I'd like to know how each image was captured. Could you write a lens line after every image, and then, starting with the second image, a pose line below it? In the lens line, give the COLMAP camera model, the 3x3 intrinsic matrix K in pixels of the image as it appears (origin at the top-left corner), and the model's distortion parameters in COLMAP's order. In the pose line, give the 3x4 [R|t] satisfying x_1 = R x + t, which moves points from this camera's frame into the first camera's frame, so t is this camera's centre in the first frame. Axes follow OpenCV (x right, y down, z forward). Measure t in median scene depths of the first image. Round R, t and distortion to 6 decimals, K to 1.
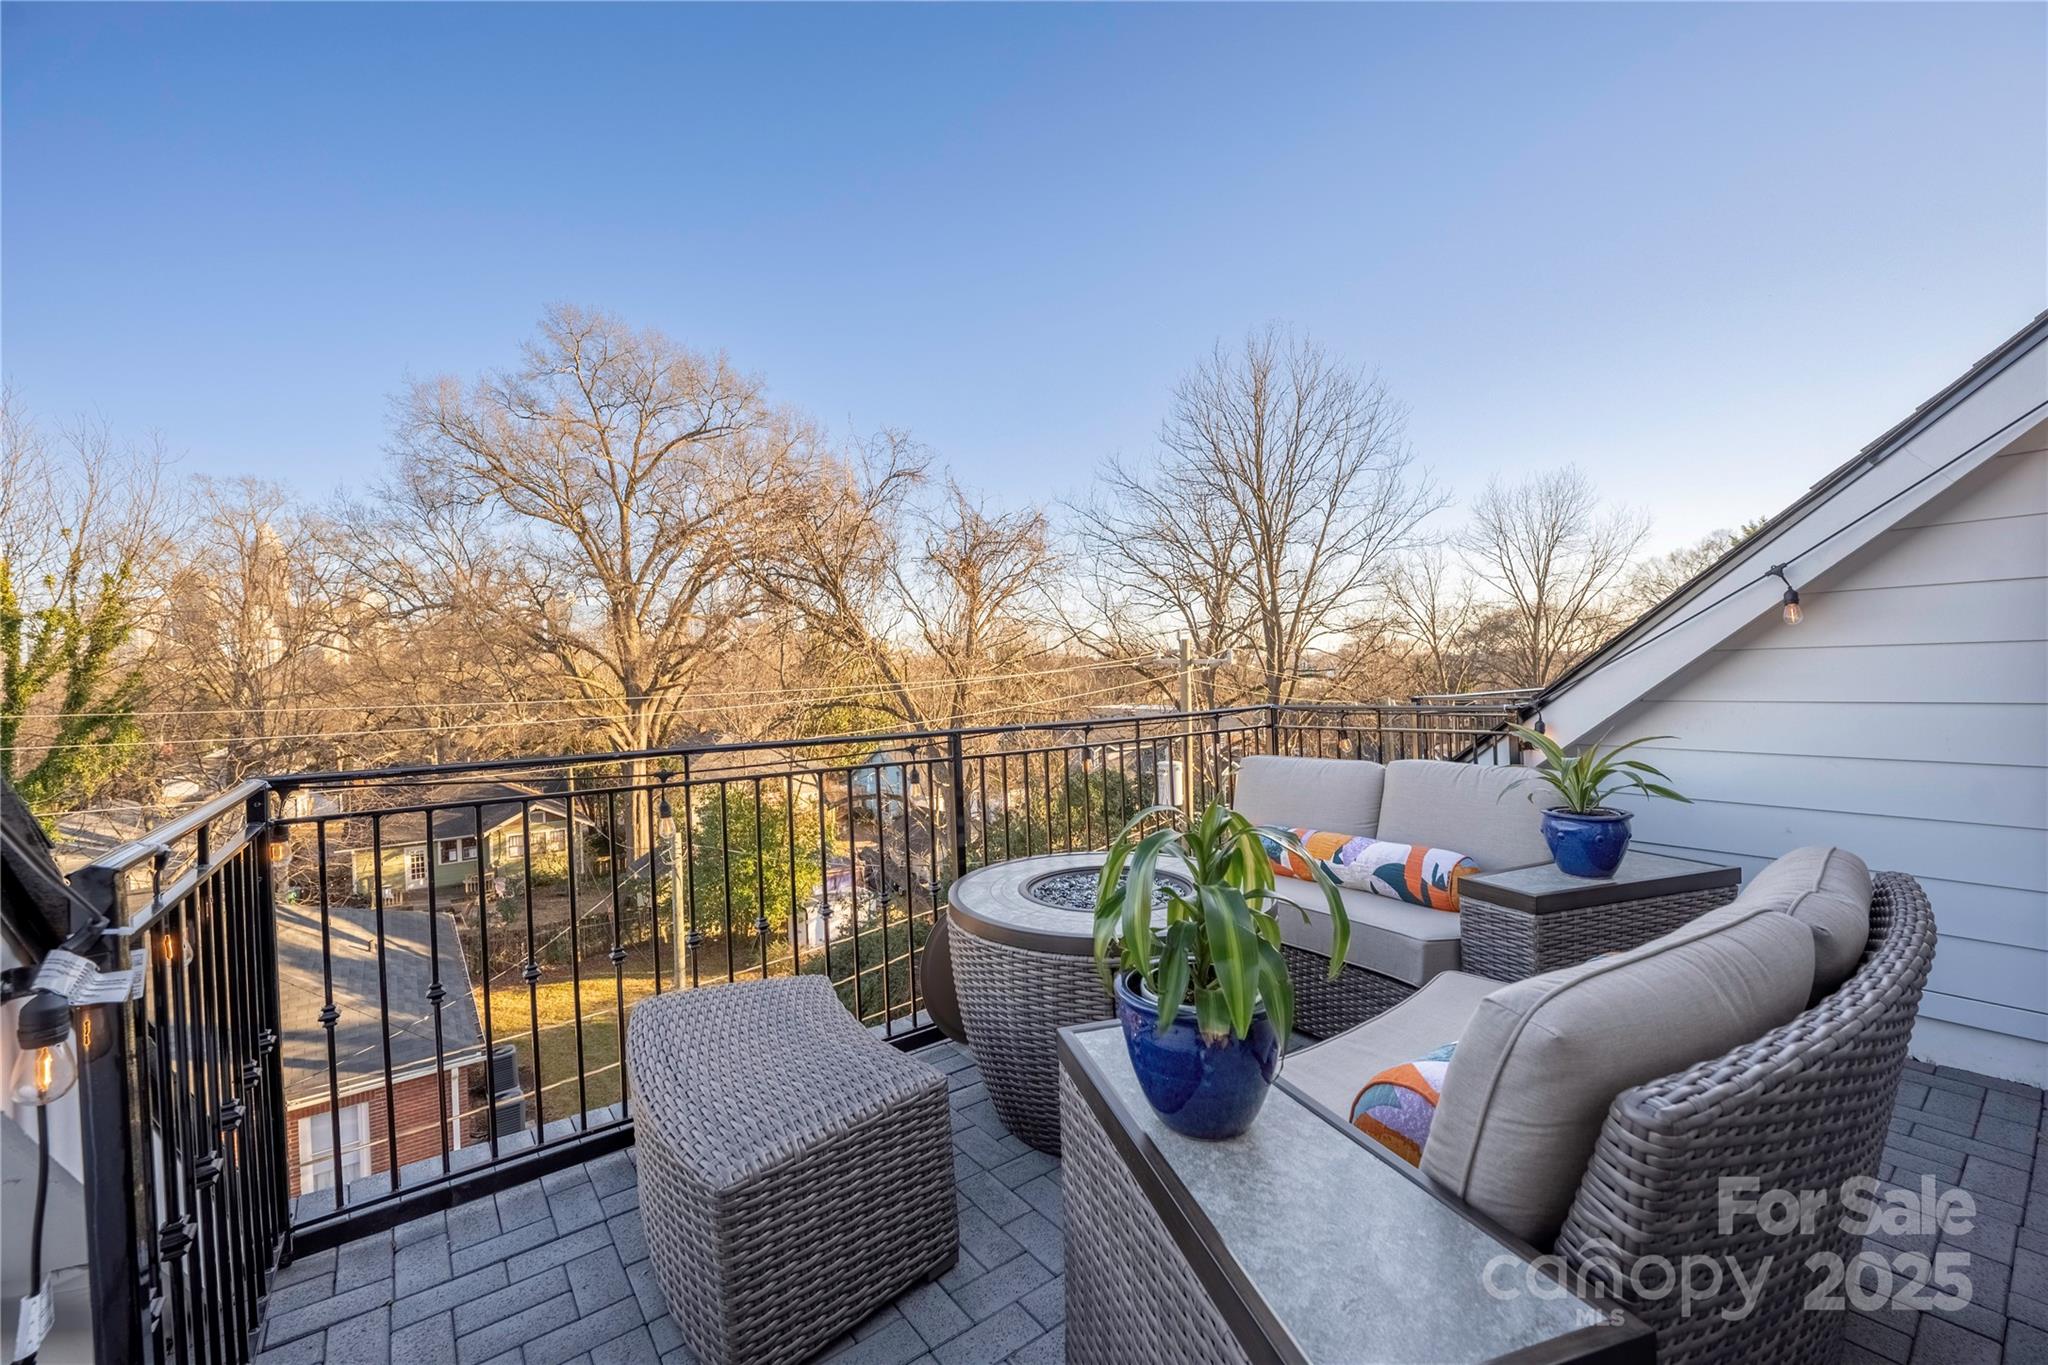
lens RADIAL K [[816.0, 0, 1024.0], [0, 816.0, 682.5], [0, 0, 1]] dist [-0.000680, 0.000212]
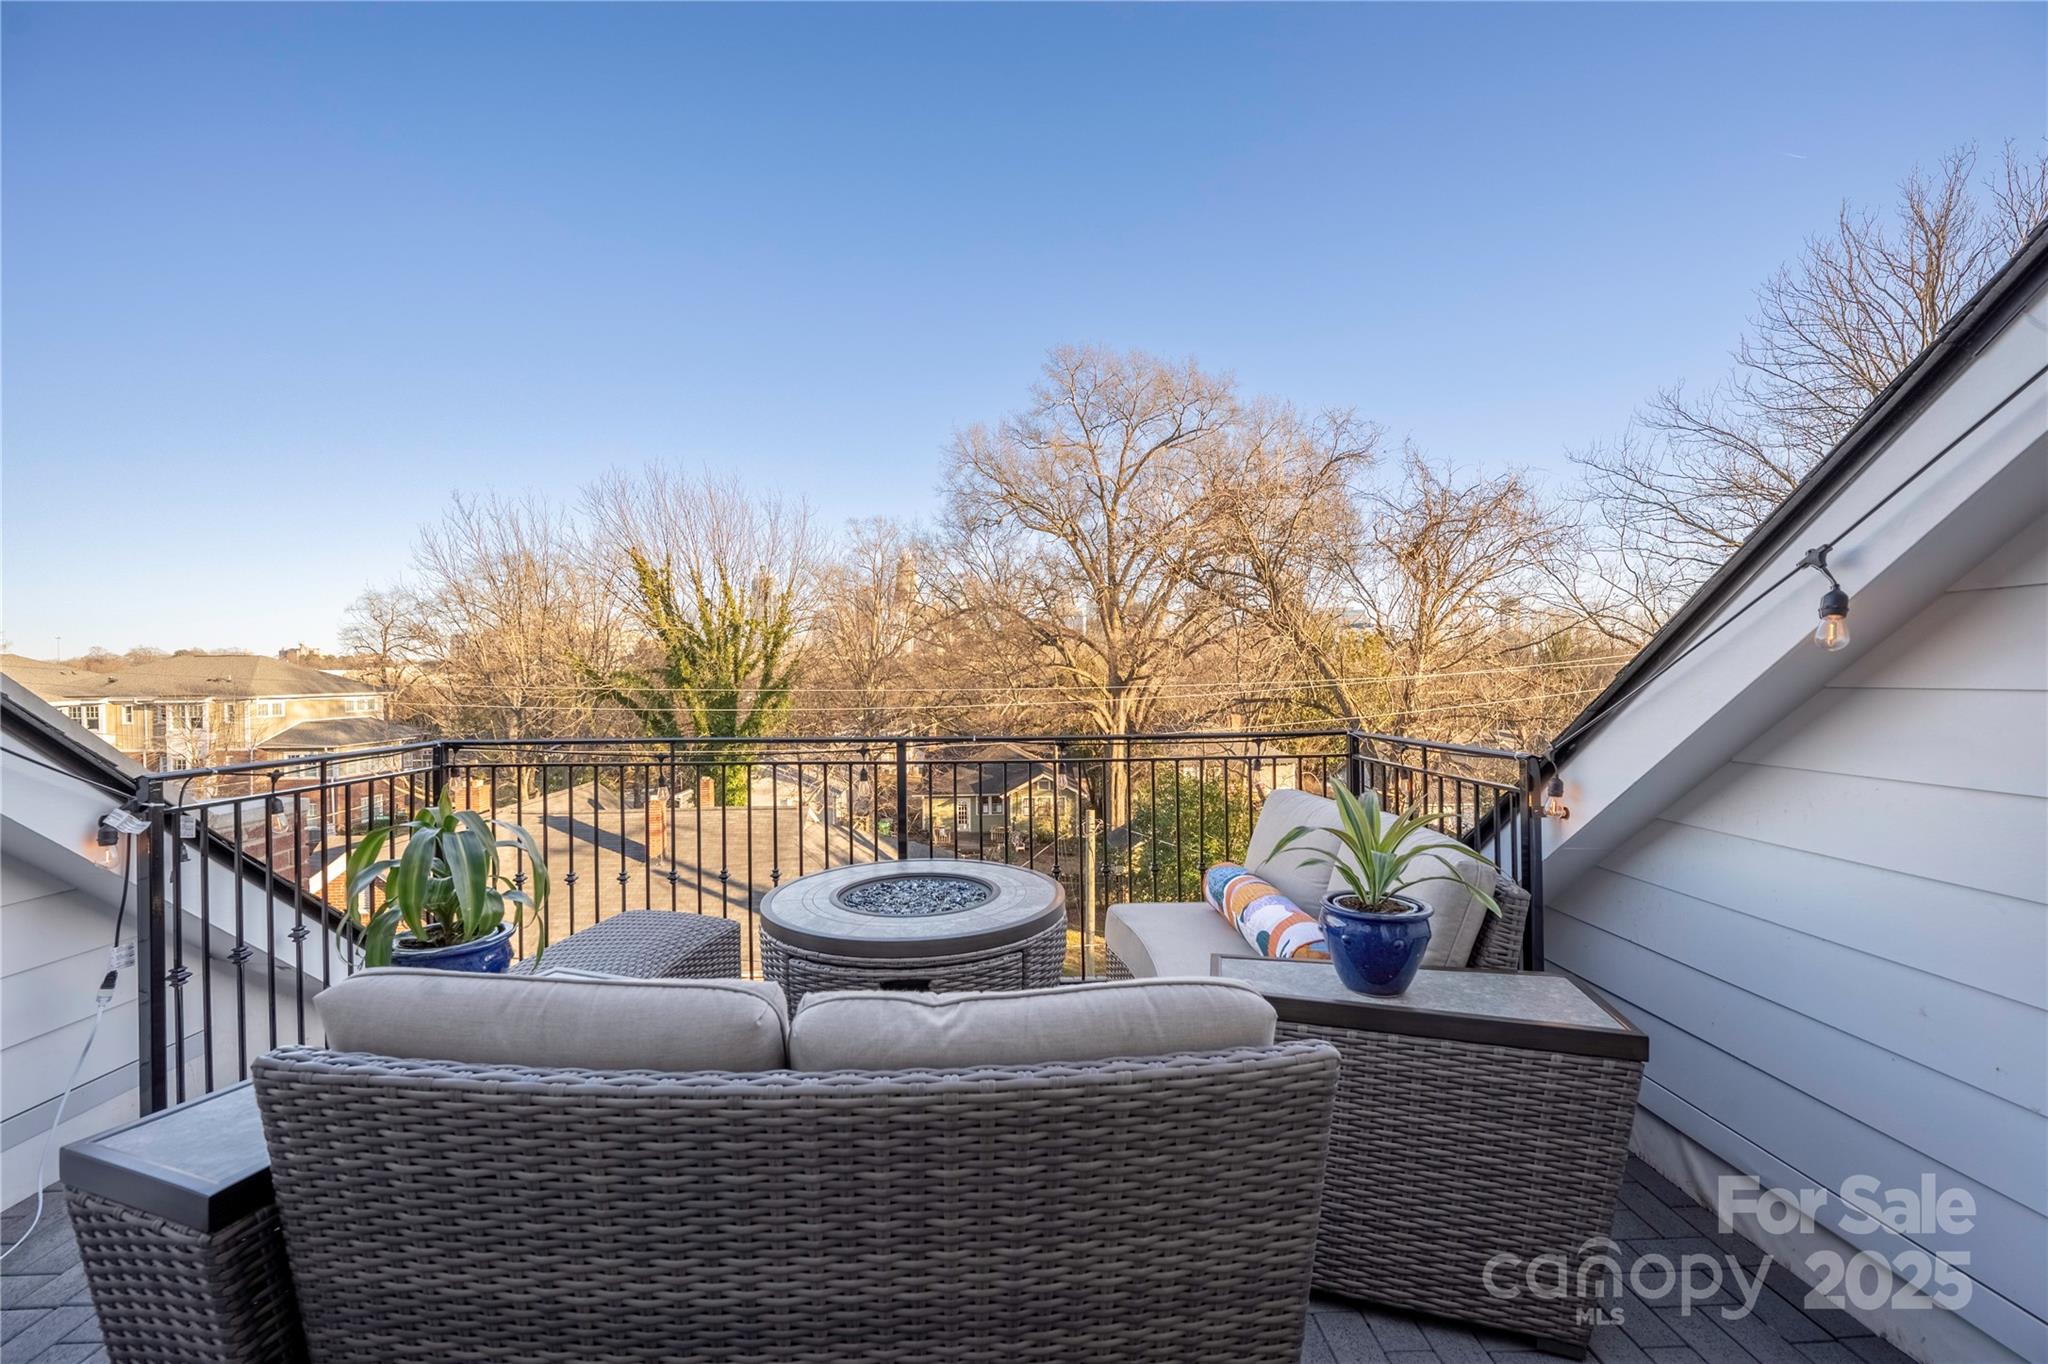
lens RADIAL K [[816.0, 0, 1024.0], [0, 816.0, 682.0], [0, 0, 1]] dist [-0.000680, 0.000212]
pose [[0.823005, 0.024795, -0.567492, 0.058002], [-0.018739, 0.999688, 0.016503, -0.003399], [0.567724, -0.002948, 0.823213, 0.013136]]
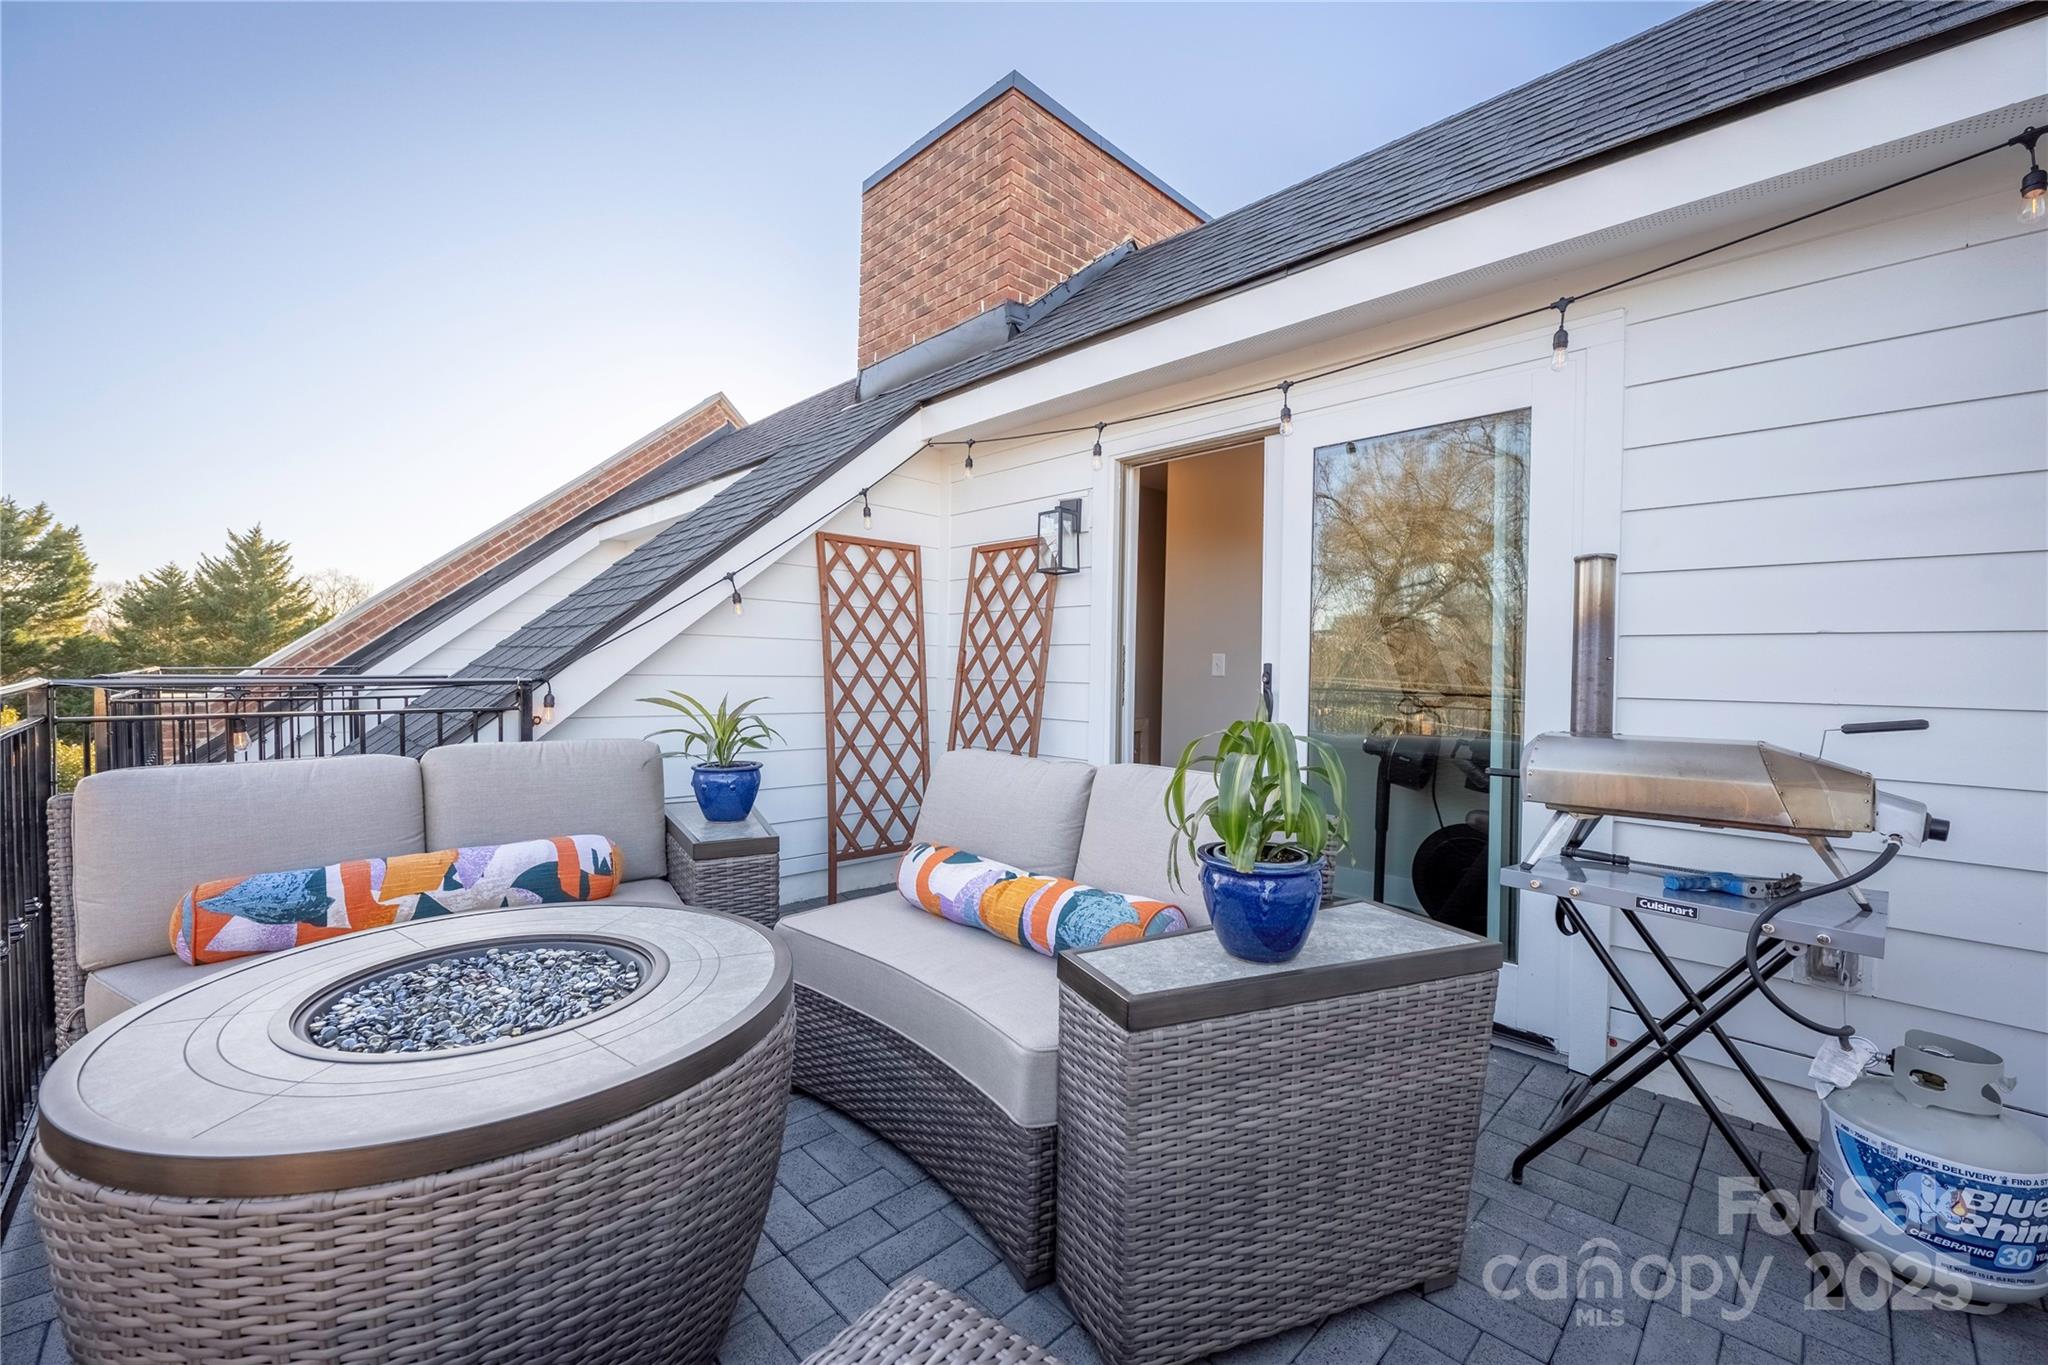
lens RADIAL K [[816.0, 0, 1024.0], [0, 816.0, 682.5], [0, 0, 1]] dist [-0.000680, 0.000212]
pose [[-0.134448, 0.010374, 0.990866, -0.034990], [-0.006896, 0.999911, -0.011405, 0.003681], [-0.990897, -0.008367, -0.134364, 0.051471]]
